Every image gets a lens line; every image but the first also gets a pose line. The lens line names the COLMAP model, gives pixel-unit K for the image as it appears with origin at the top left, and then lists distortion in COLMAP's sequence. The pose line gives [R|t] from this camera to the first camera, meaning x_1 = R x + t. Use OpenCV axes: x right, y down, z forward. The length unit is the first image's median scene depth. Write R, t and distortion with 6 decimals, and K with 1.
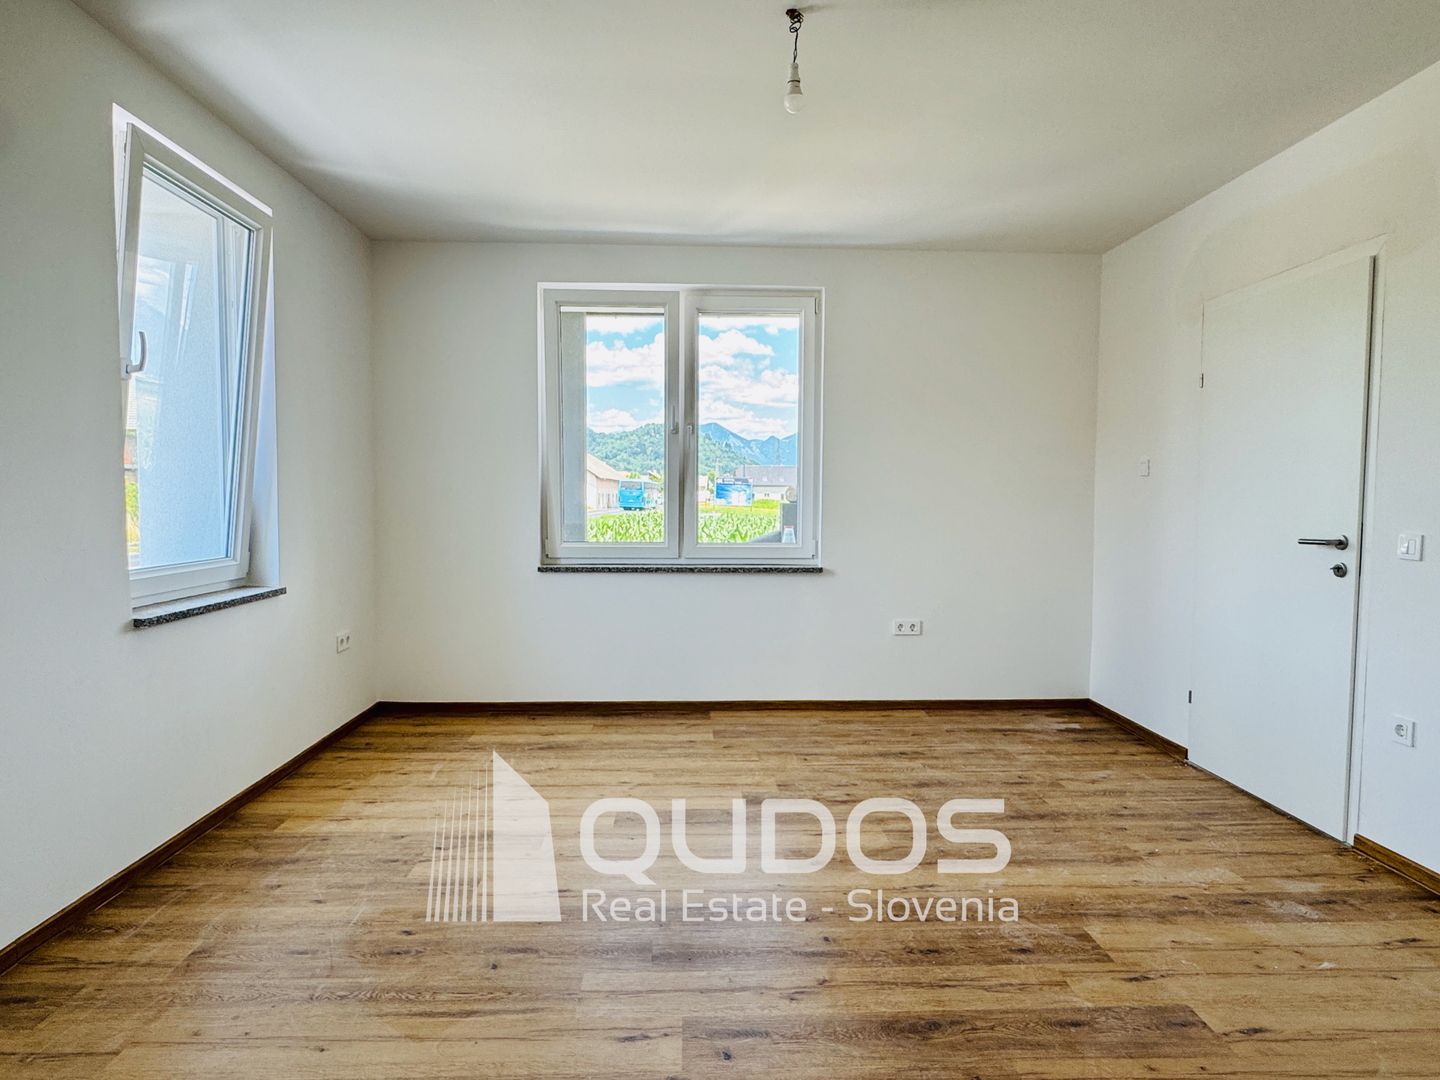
lens RADIAL K [[836.6, 0, 720.0], [0, 836.6, 540.0], [0, 0, 1]] dist [0.000430, 0.000523]
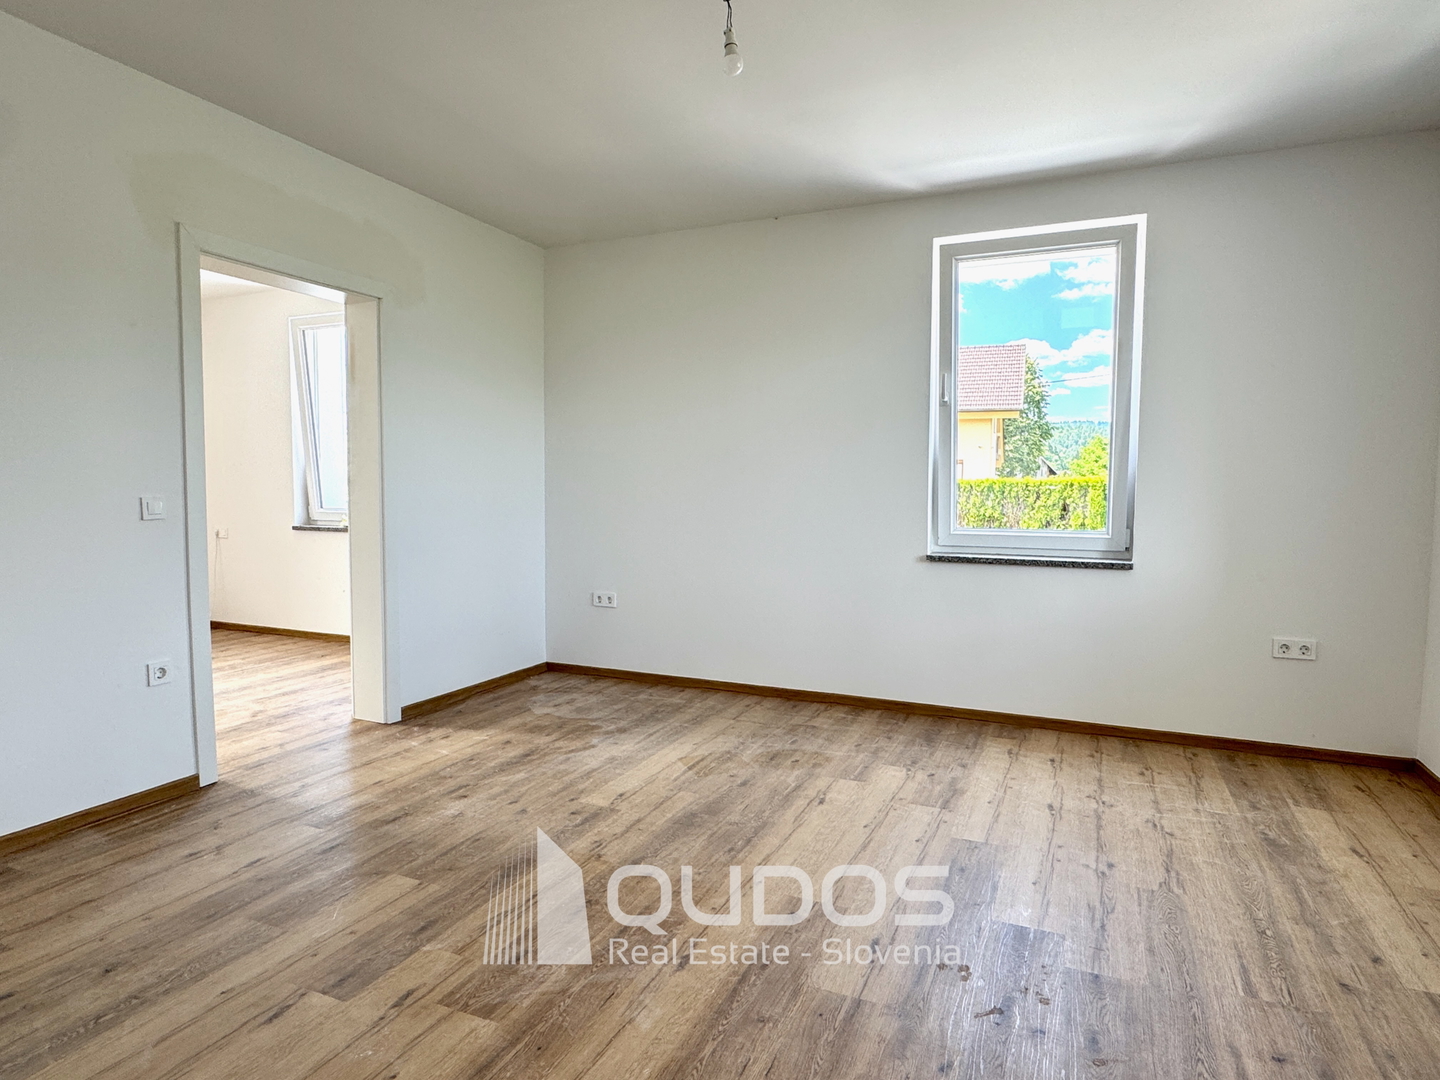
lens RADIAL K [[835.1, 0, 720.0], [0, 835.1, 540.0], [0, 0, 1]] dist [0.001040, 0.003165]
pose [[-0.449595, 0.049498, -0.891860, 0.938218], [-0.056180, 0.994920, 0.083539, -0.046592], [0.891464, 0.087663, -0.444530, 1.388163]]
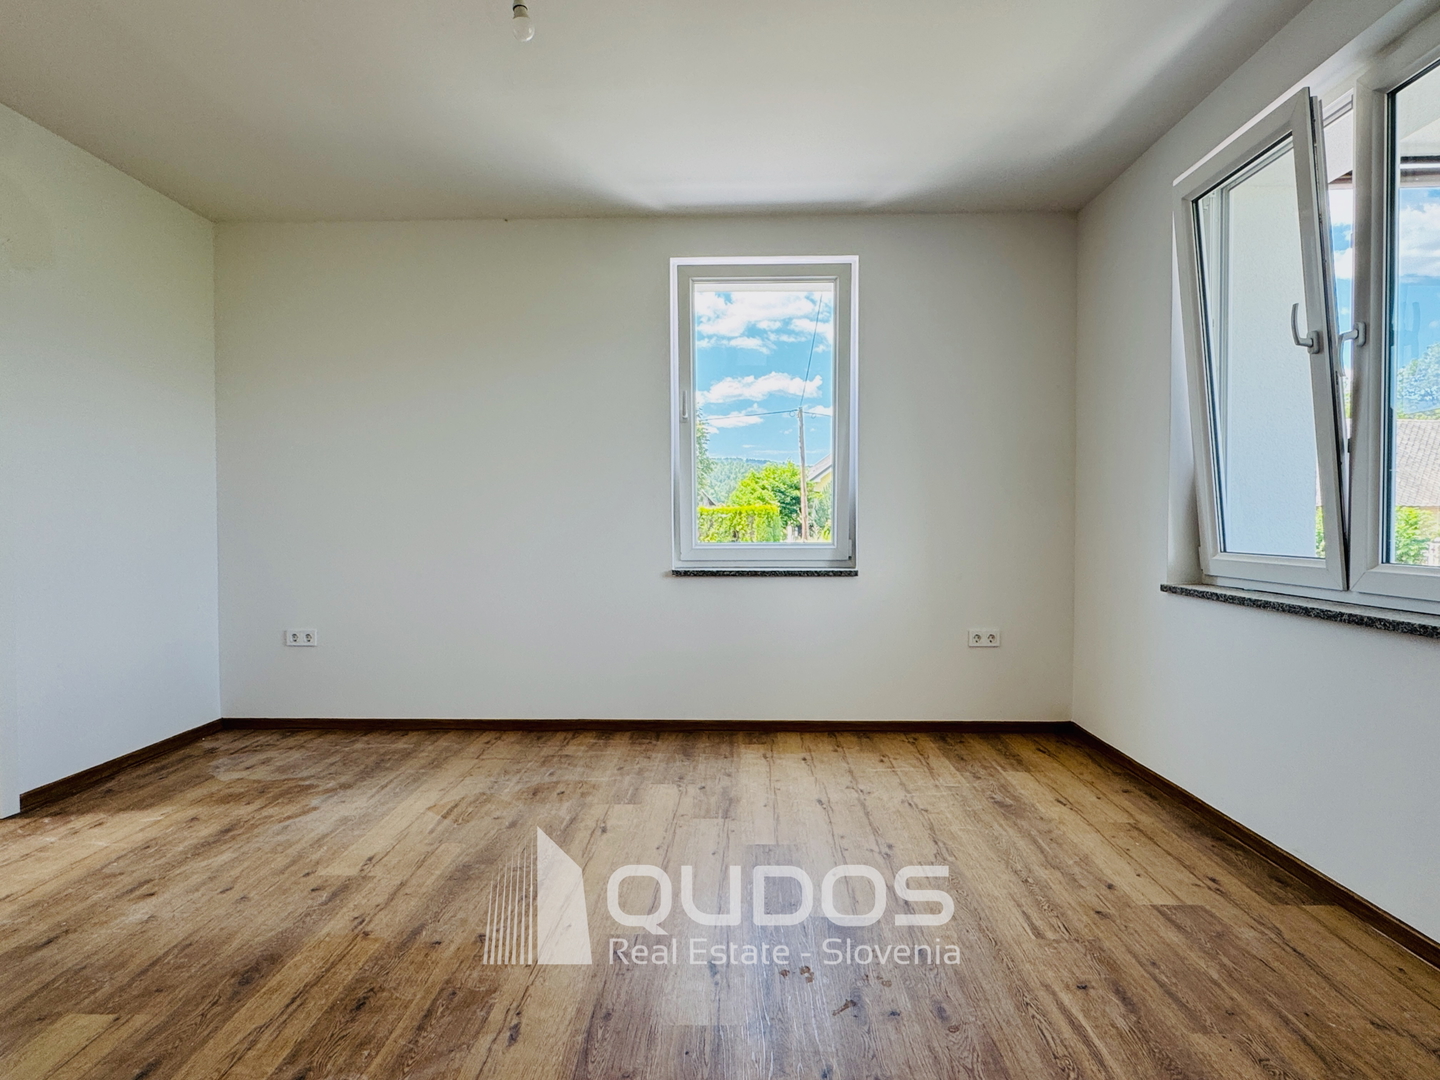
lens RADIAL K [[835.1, 0, 720.0], [0, 835.1, 540.0], [0, 0, 1]] dist [0.001040, 0.003165]
pose [[-0.070069, 0.018138, -0.997377, 0.924876], [-0.050561, 0.998485, 0.021711, -0.002790], [0.996260, 0.051949, -0.069046, 1.229082]]
